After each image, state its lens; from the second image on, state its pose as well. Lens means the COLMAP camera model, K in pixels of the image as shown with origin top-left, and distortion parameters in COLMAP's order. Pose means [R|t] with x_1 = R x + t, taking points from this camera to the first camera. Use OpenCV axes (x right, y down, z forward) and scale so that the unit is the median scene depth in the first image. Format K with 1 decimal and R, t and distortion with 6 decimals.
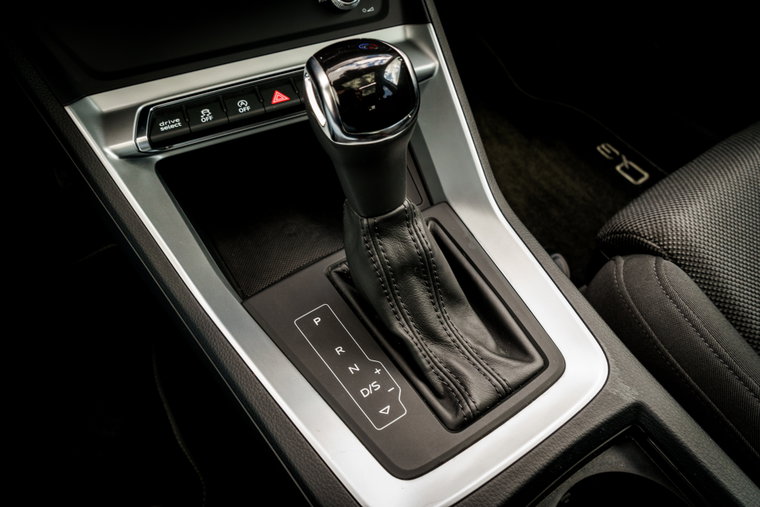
lens RADIAL K [[524.5, 0, 379.9], [0, 524.5, 251.8], [0, 0, 1]] dist [0.022340, -0.004112]
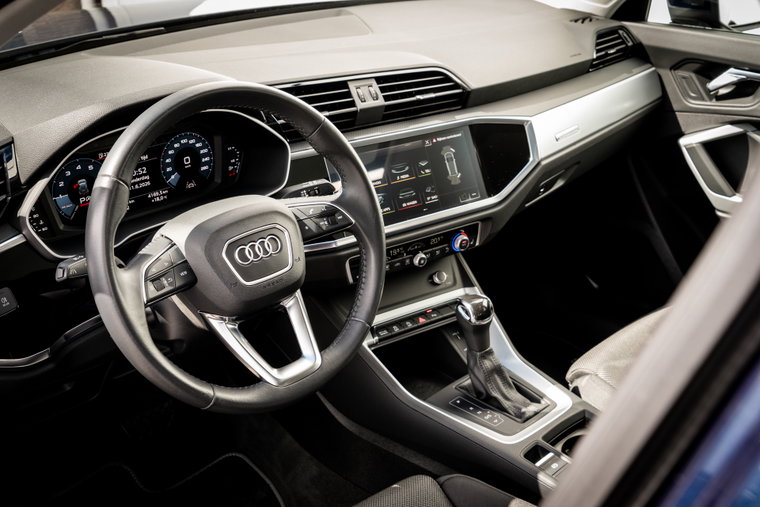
lens RADIAL K [[870.5, 0, 379.4], [0, 870.5, 255.6], [0, 0, 1]] dist [0.002895, 0.000000]
pose [[0.986345, -0.064593, 0.151497, -1.007749], [0.121431, 0.906649, -0.404031, 1.061214], [-0.111257, 0.416911, 0.902113, -2.783770]]
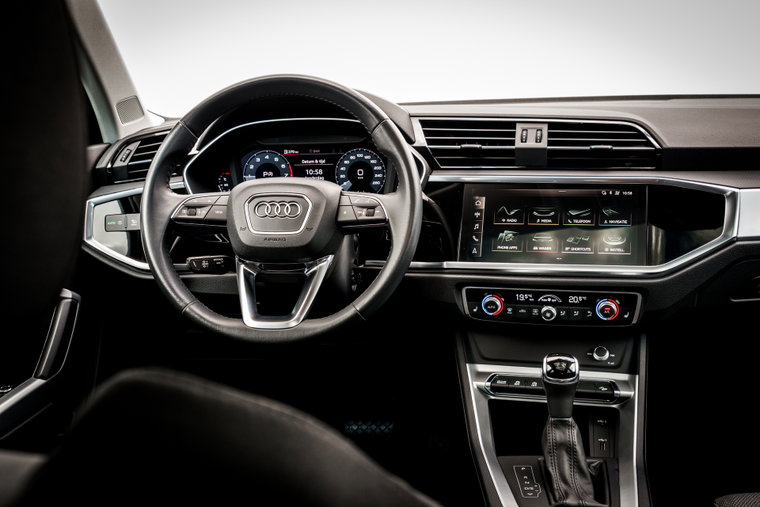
lens RADIAL K [[844.3, 0, 387.0], [0, 844.3, 255.4], [0, 0, 1]] dist [0.028712, 0.000000]
pose [[0.784794, 0.118845, -0.608255, 1.393758], [-0.465612, 0.760796, -0.452100, 1.243211], [0.409028, 0.638016, 0.652404, -1.974046]]
